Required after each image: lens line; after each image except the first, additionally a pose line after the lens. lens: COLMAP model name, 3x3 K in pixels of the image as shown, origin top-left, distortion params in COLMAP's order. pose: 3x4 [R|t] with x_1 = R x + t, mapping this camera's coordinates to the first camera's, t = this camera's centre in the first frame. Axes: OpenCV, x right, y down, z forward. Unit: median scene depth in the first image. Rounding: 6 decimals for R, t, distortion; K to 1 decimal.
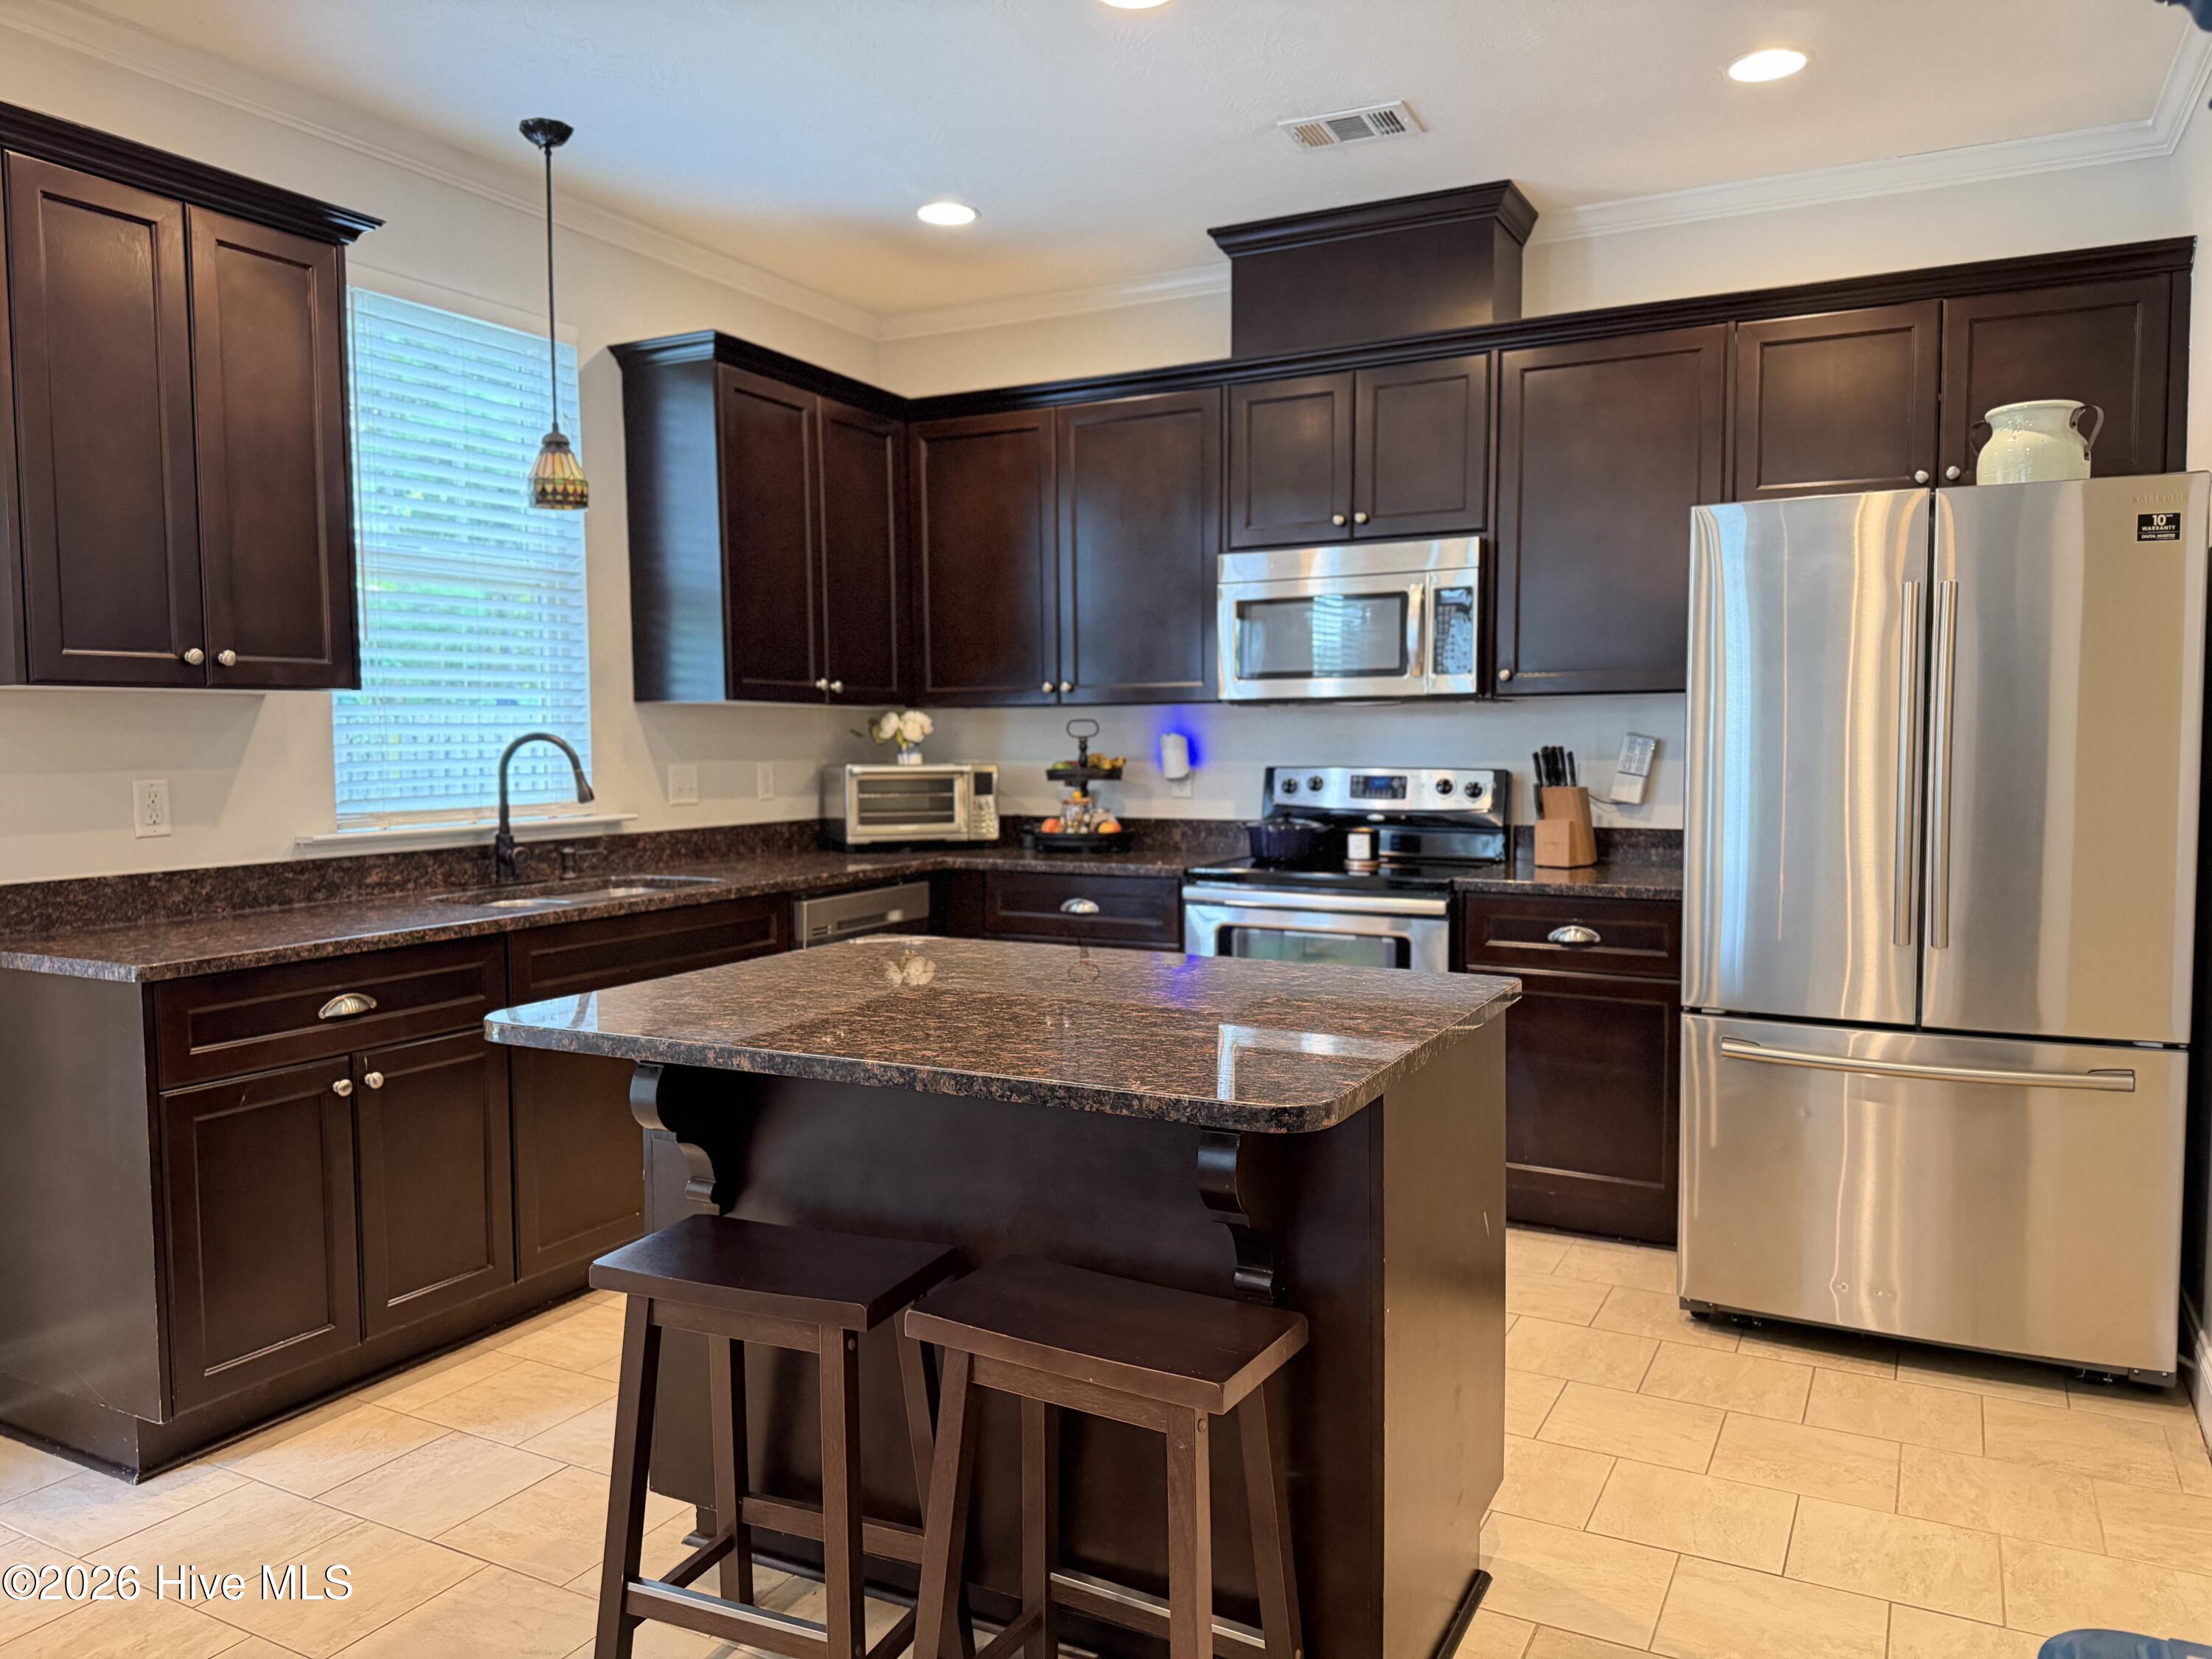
lens RADIAL K [[1551.0, 0, 1107.7], [0, 1551.0, 830.9], [0, 0, 1]] dist [0.116318, -0.210305]
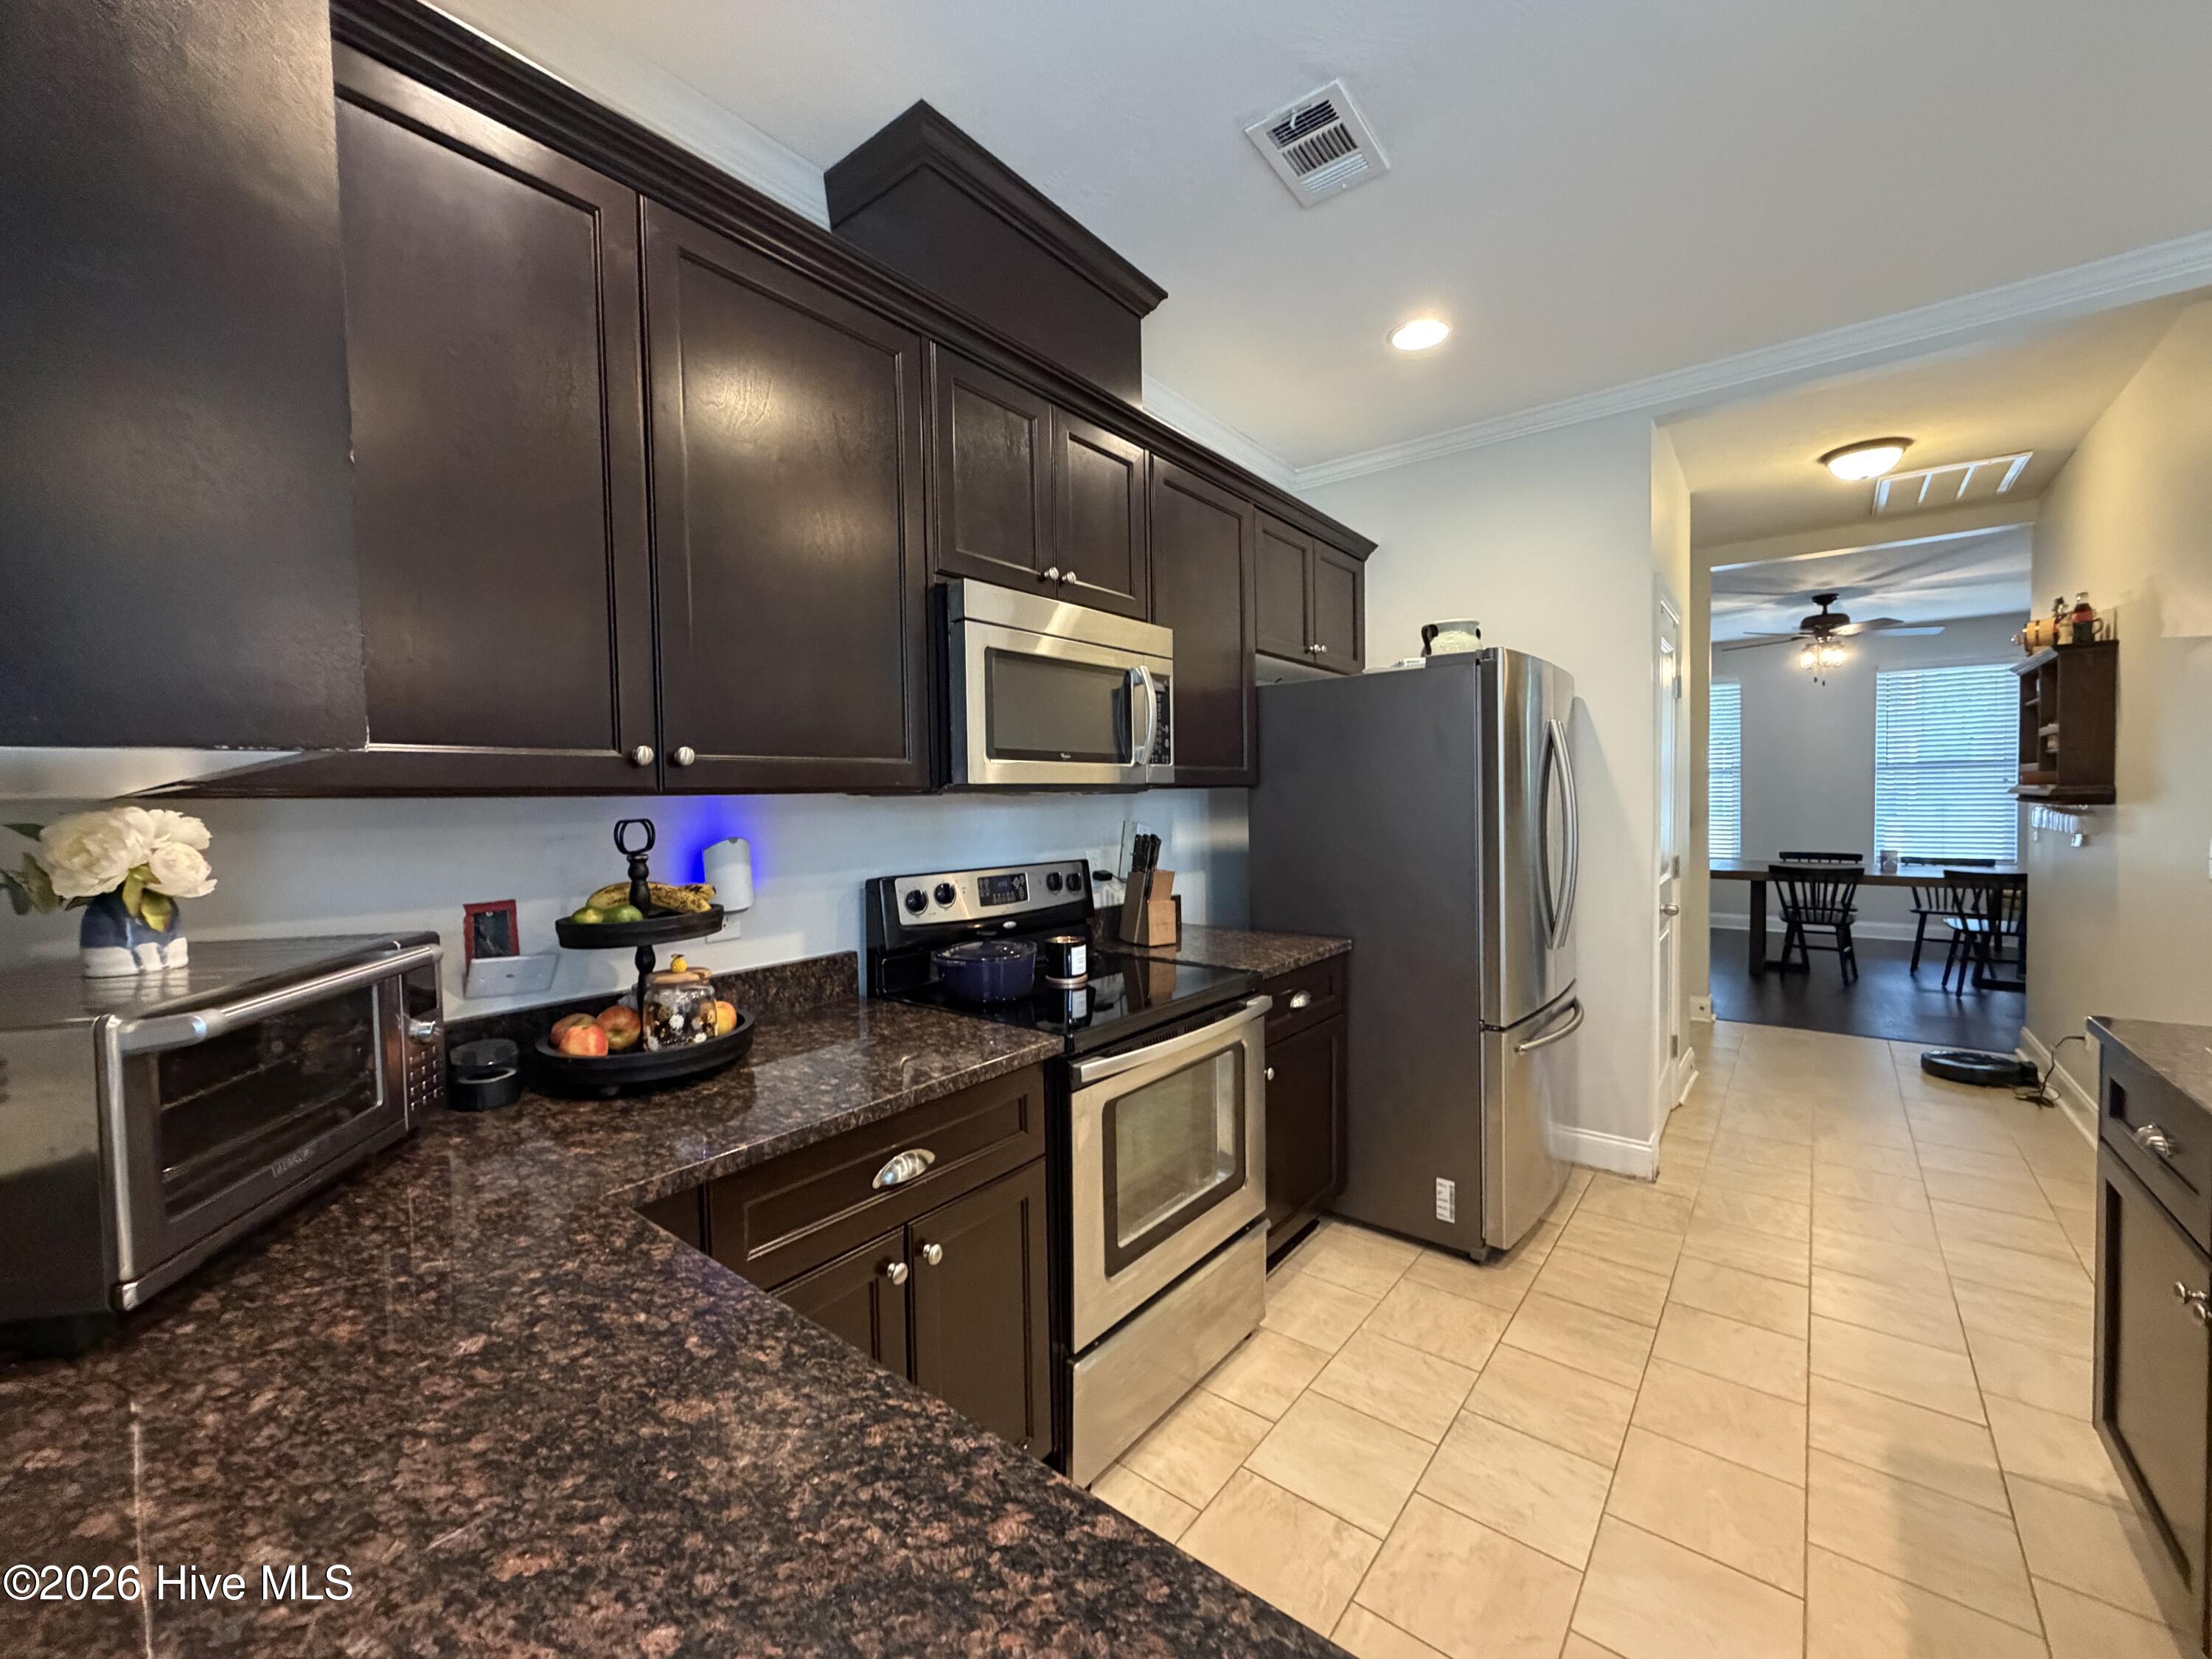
lens RADIAL K [[883.8, 0, 1098.1], [0, 883.8, 825.2], [0, 0, 1]] dist [0.000877, 0.000052]
pose [[0.185244, -0.027773, 0.982300, -0.306560], [0.078205, 0.996847, 0.013437, -0.068295], [-0.979576, 0.074332, 0.186832, 0.877582]]
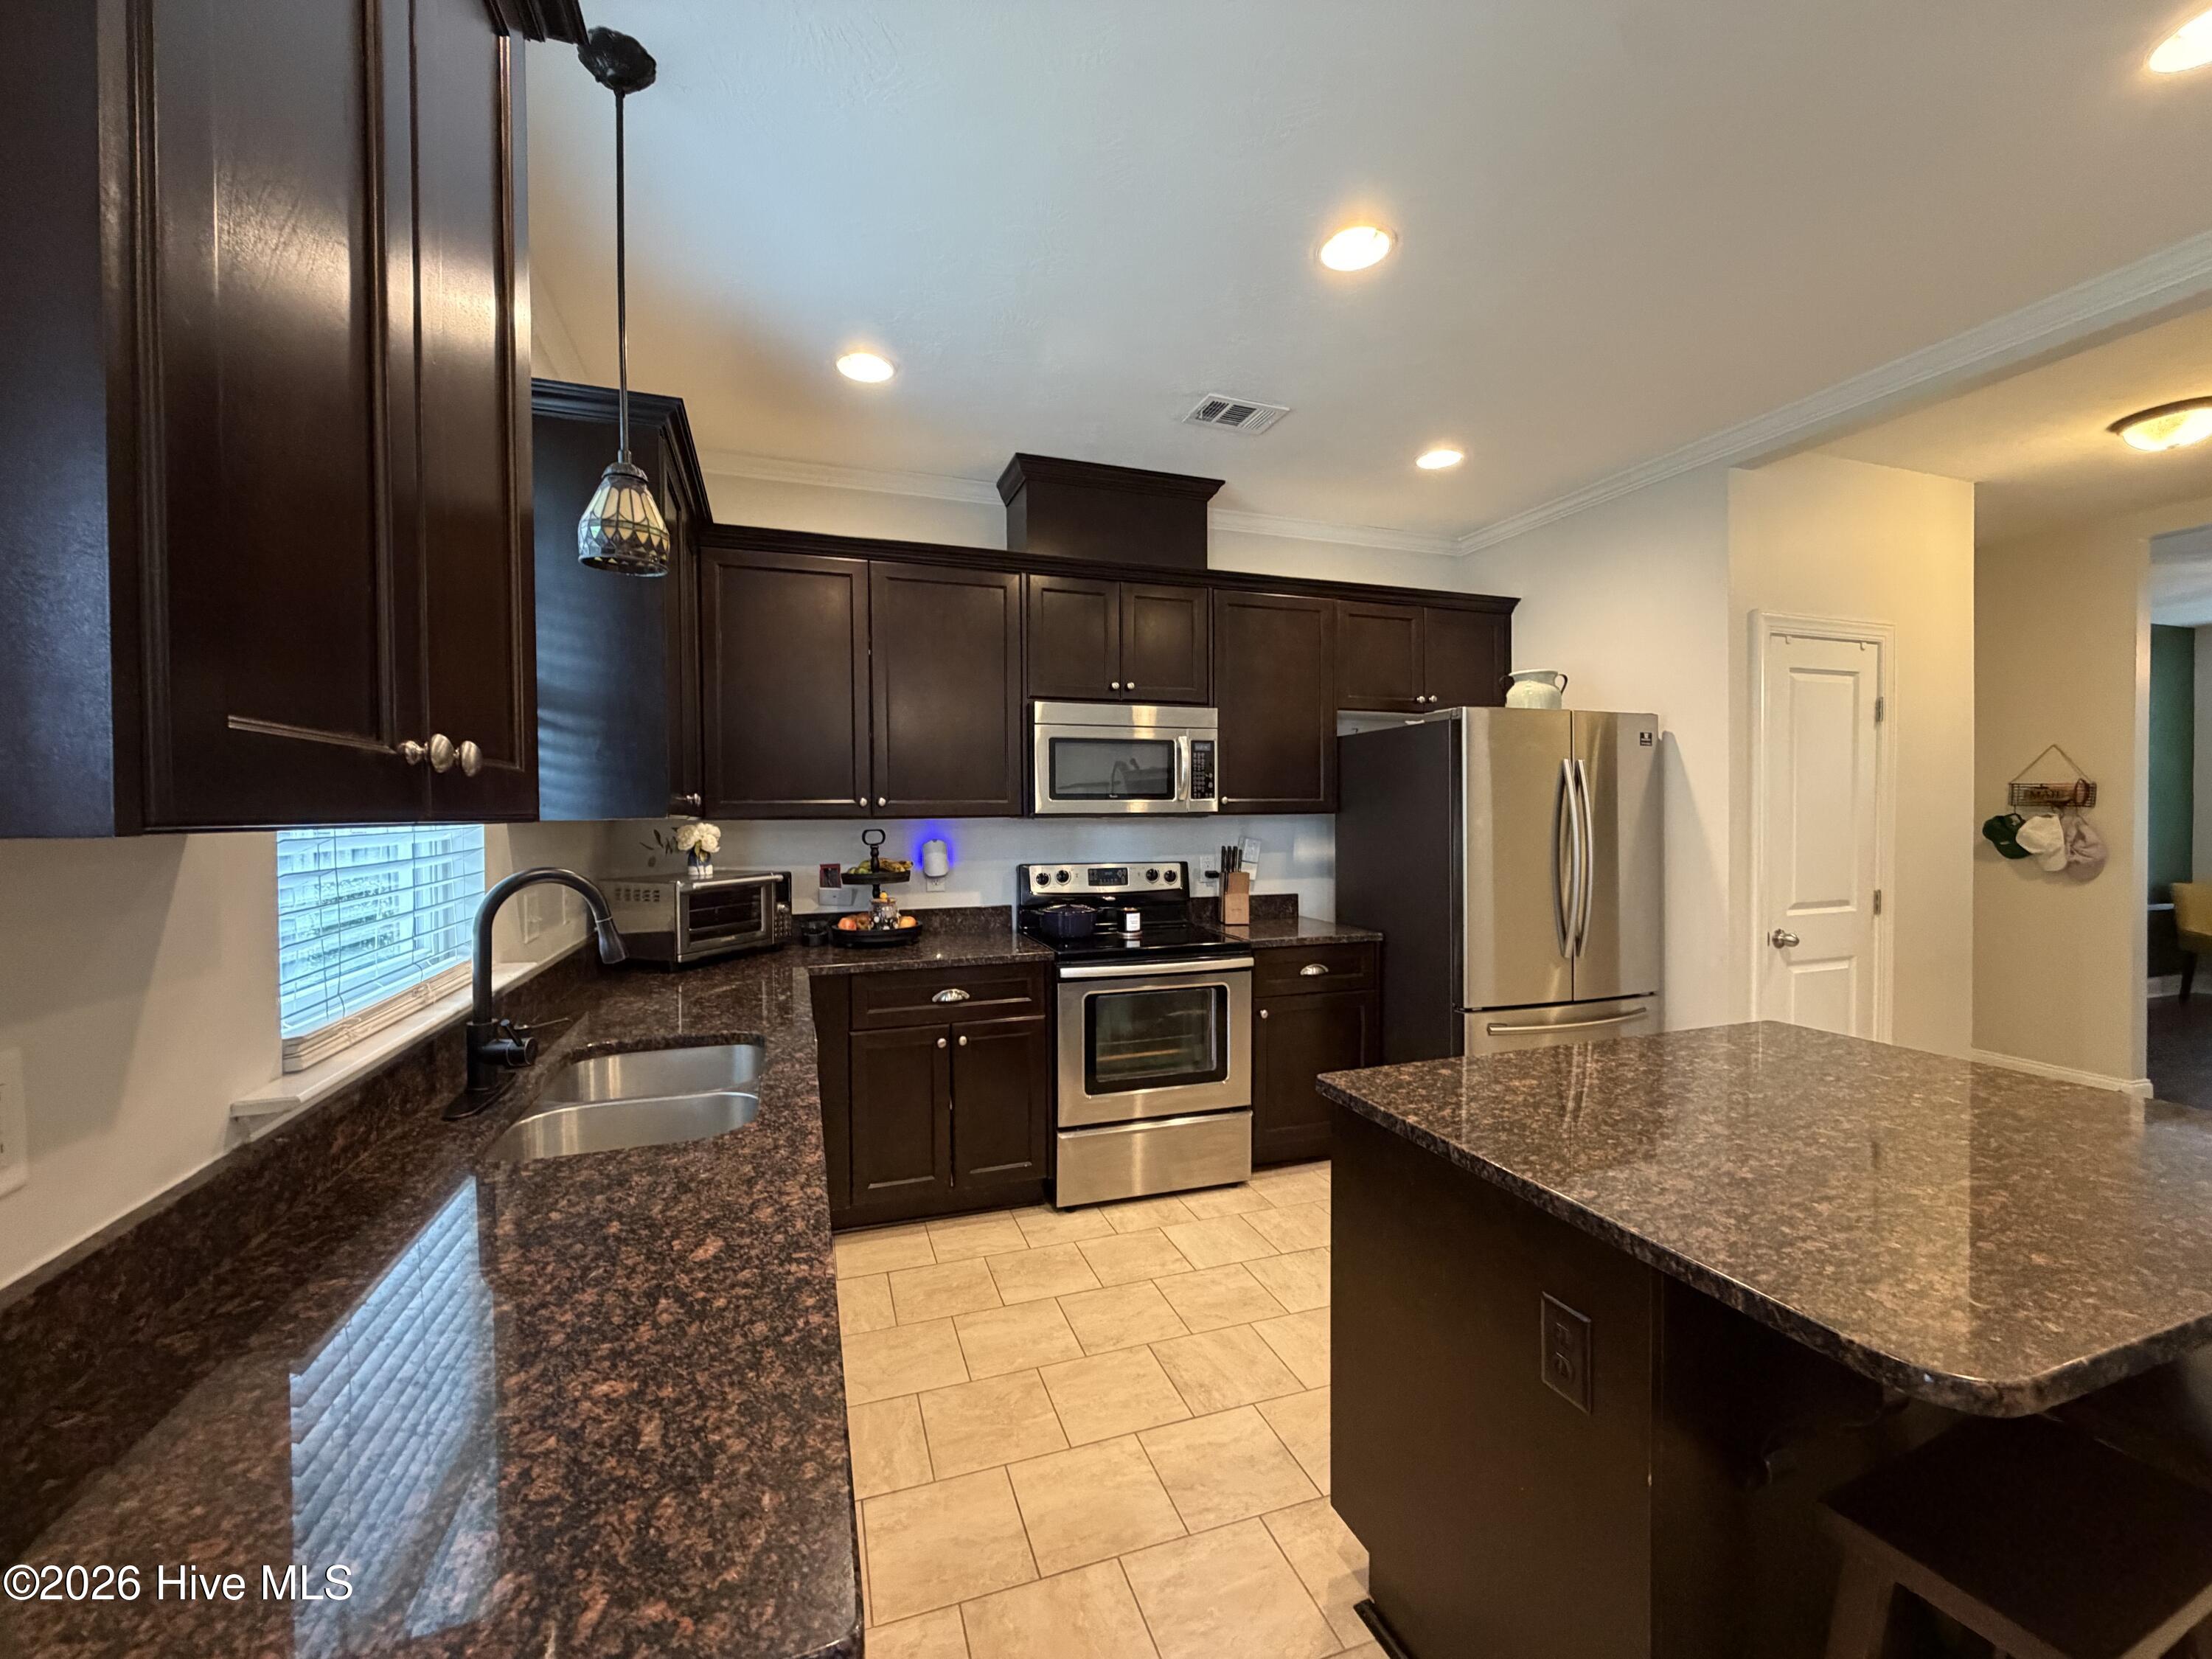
lens RADIAL K [[883.8, 0, 1098.1], [0, 883.8, 825.2], [0, 0, 1]] dist [0.000877, 0.000052]
pose [[0.683438, -0.007834, 0.729966, -0.421311], [0.047649, 0.998289, -0.033899, -0.049462], [-0.728452, 0.057950, 0.682642, 0.476706]]
